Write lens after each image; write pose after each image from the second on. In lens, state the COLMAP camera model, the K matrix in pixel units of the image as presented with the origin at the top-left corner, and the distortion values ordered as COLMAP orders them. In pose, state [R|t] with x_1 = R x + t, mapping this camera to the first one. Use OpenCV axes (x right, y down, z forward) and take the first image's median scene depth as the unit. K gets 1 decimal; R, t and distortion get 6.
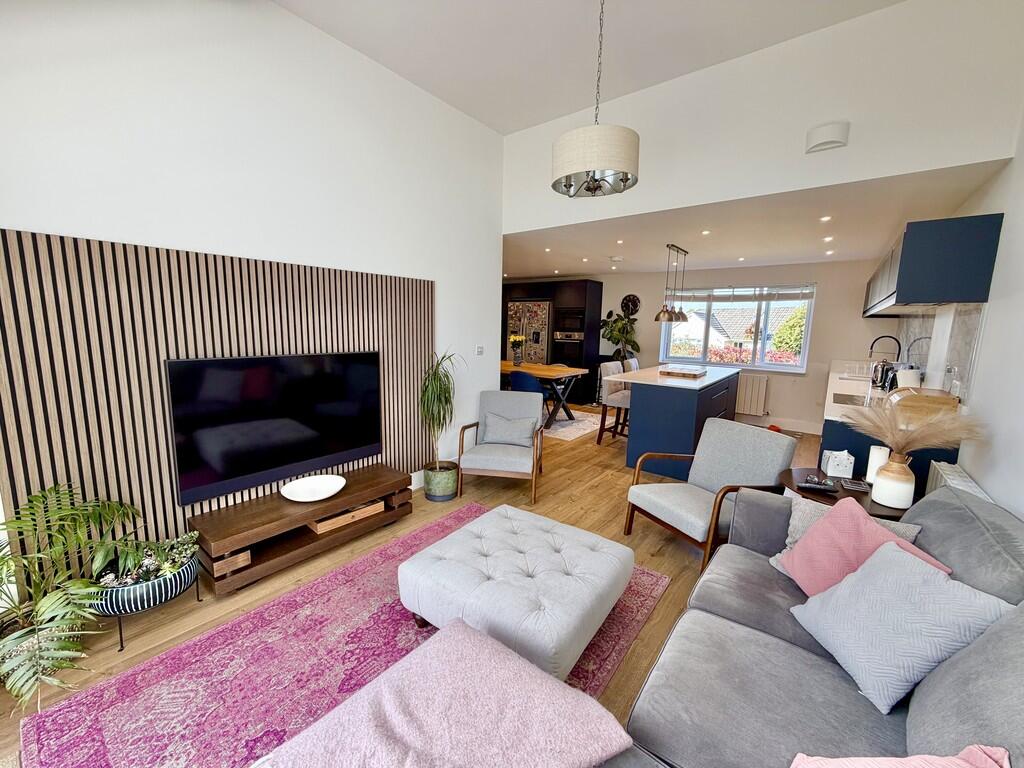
lens RADIAL K [[409.7, 0, 509.6], [0, 409.7, 382.7], [0, 0, 1]] dist [-0.000333, -0.000519]
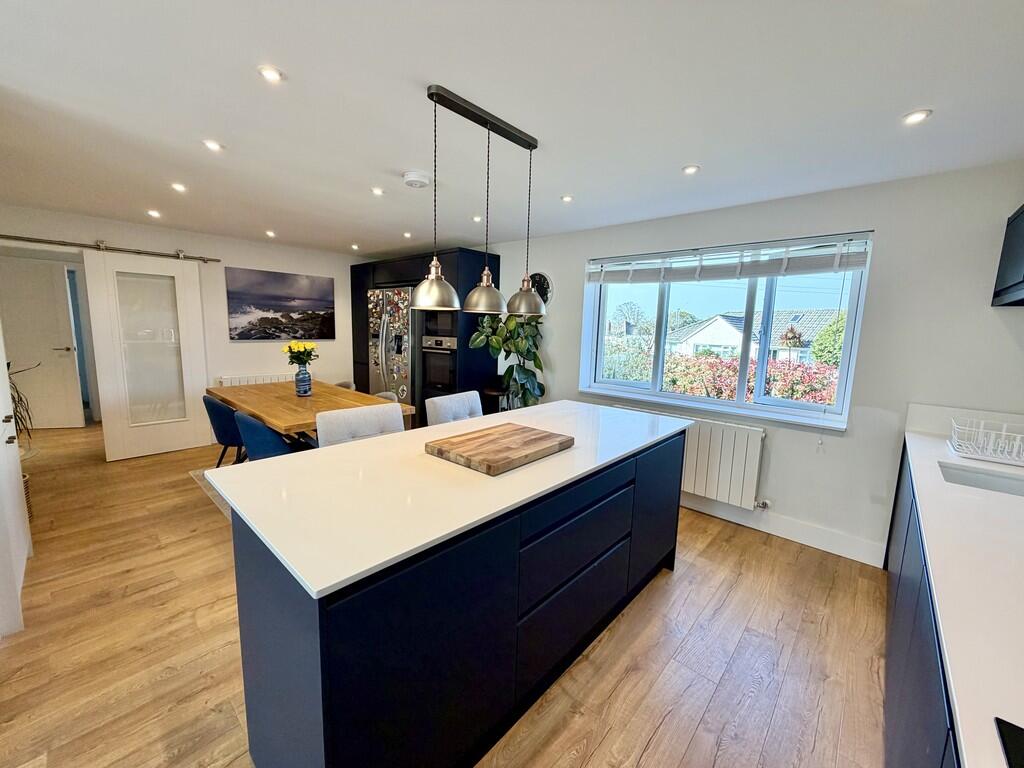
lens RADIAL K [[409.7, 0, 510.6], [0, 409.7, 384.8], [0, 0, 1]] dist [-0.000333, -0.000519]
pose [[0.997165, 0.014960, -0.073748, 0.300733], [-0.015286, 0.999876, -0.003851, -0.051490], [0.073681, 0.004967, 0.997269, 0.407012]]
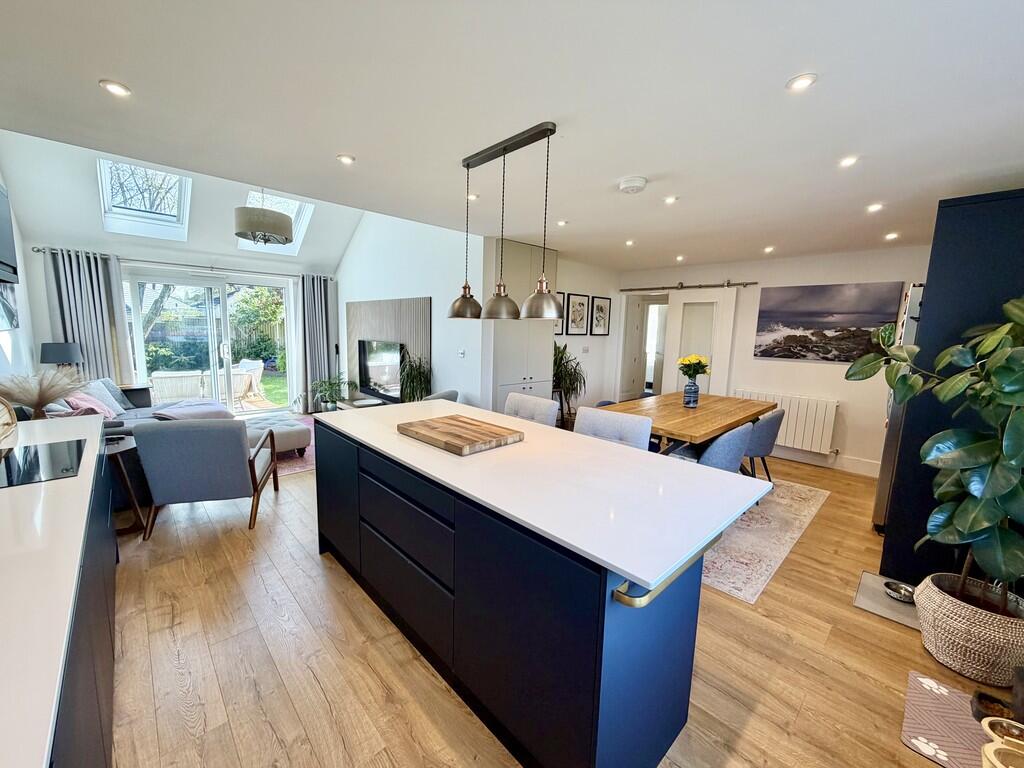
lens RADIAL K [[409.7, 0, 510.7], [0, 409.7, 386.1], [0, 0, 1]] dist [-0.000333, -0.000519]
pose [[-0.149007, 0.112483, -0.982418, 0.863822], [-0.173243, 0.975173, 0.137930, -0.146223], [0.973542, 0.190750, -0.125821, 1.106756]]
